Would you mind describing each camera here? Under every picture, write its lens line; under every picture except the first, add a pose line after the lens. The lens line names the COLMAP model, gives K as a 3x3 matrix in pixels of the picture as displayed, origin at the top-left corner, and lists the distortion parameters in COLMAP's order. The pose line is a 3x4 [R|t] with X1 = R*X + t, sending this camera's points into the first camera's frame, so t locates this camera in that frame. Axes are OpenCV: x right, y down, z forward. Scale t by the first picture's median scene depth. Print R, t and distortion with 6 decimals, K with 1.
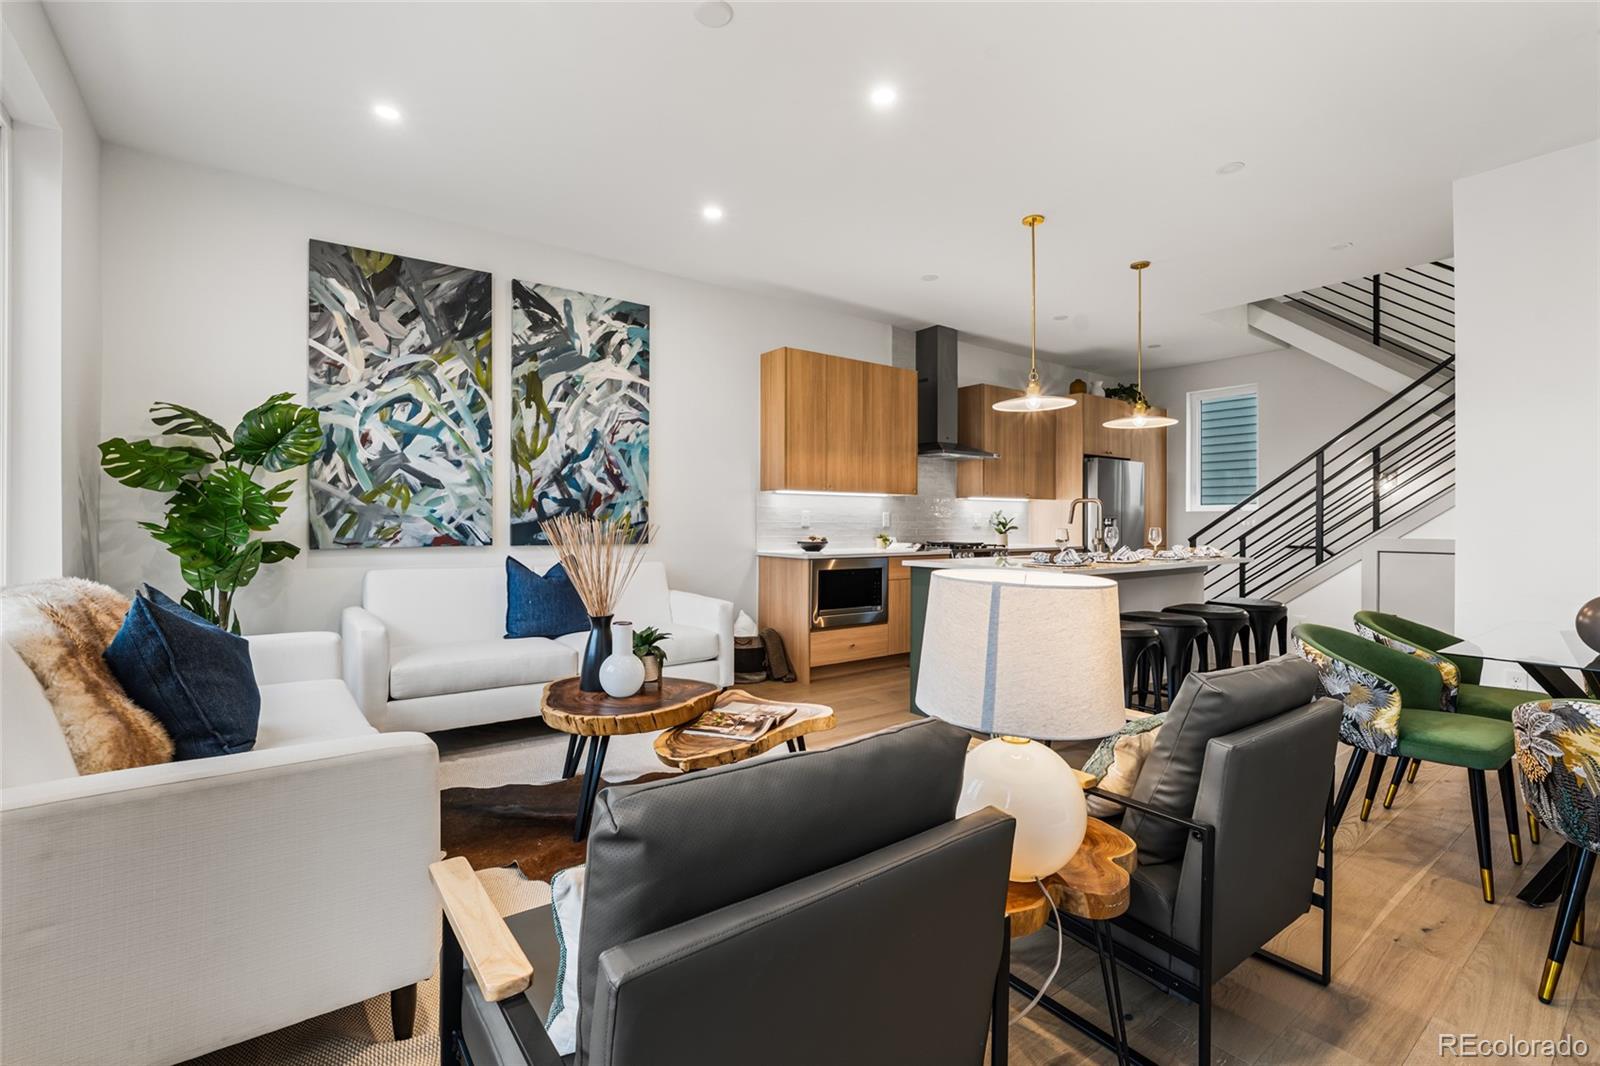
lens RADIAL K [[712.0, 0, 796.6], [0, 712.0, 524.4], [0, 0, 1]] dist [-0.000161, 0.000025]
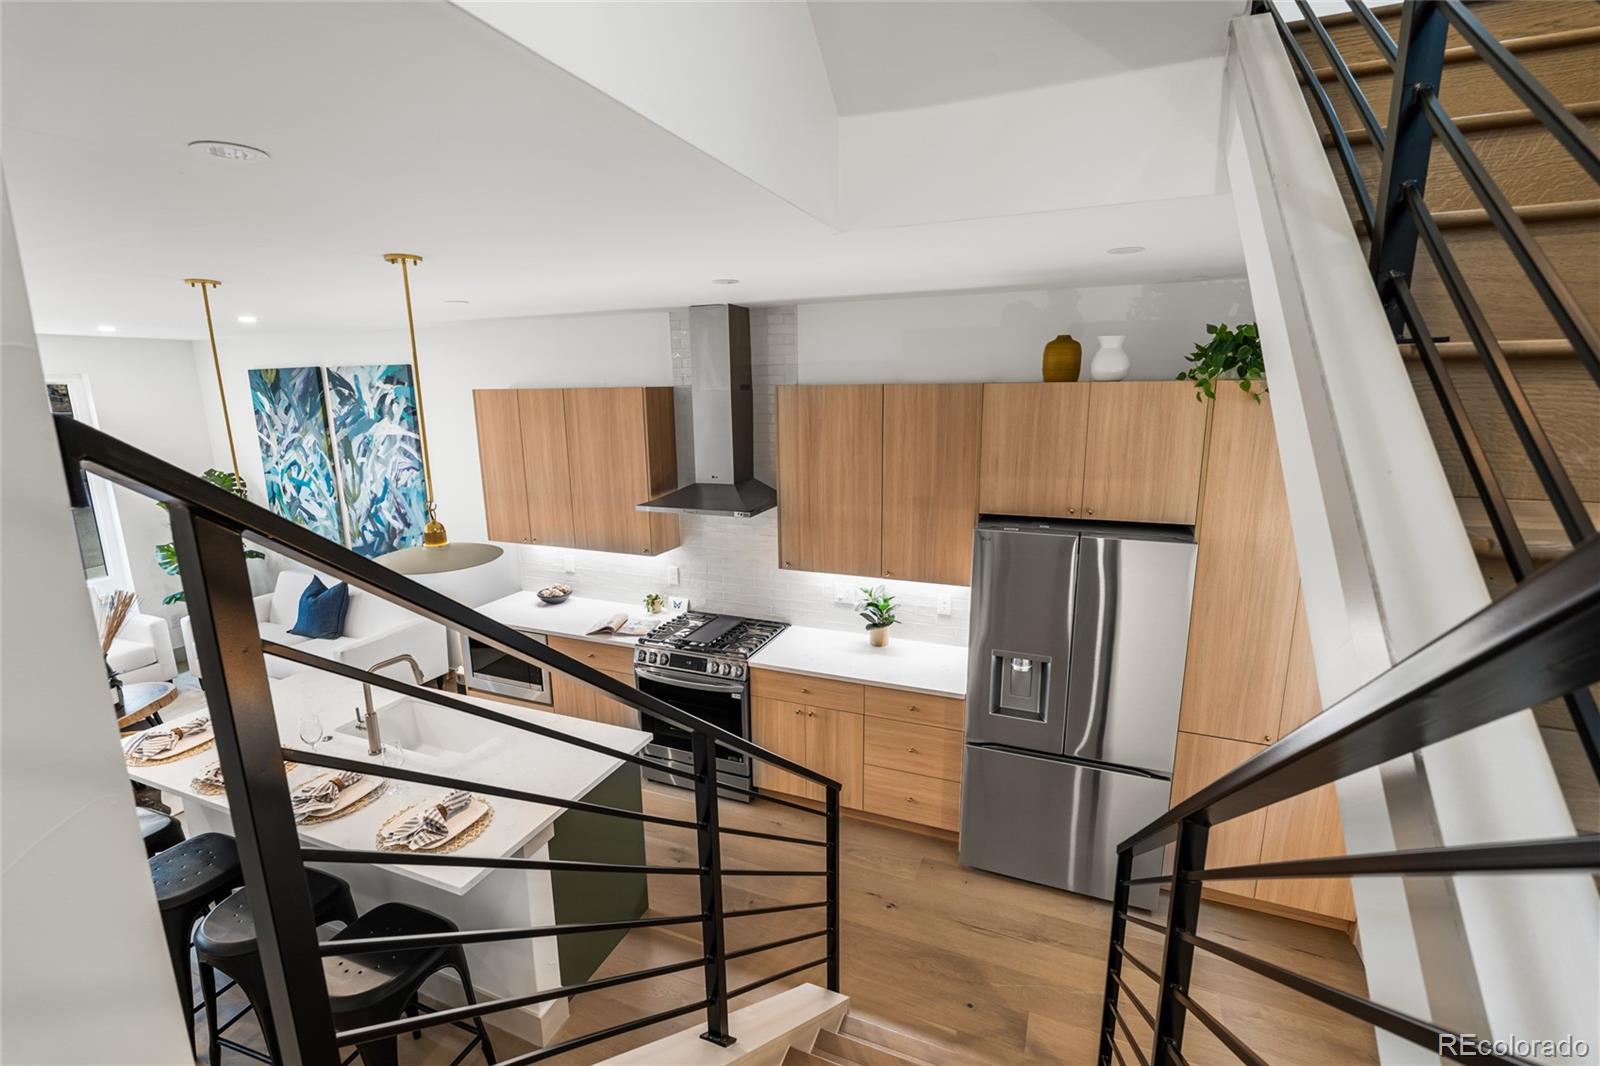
lens RADIAL K [[712.0, 0, 801.4], [0, 712.0, 543.1], [0, 0, 1]] dist [-0.000161, 0.000025]
pose [[0.504853, 0.172008, -0.845894, 1.179899], [0.005843, 0.979242, 0.202611, -0.275536], [0.863185, -0.107231, 0.493369, 1.029021]]
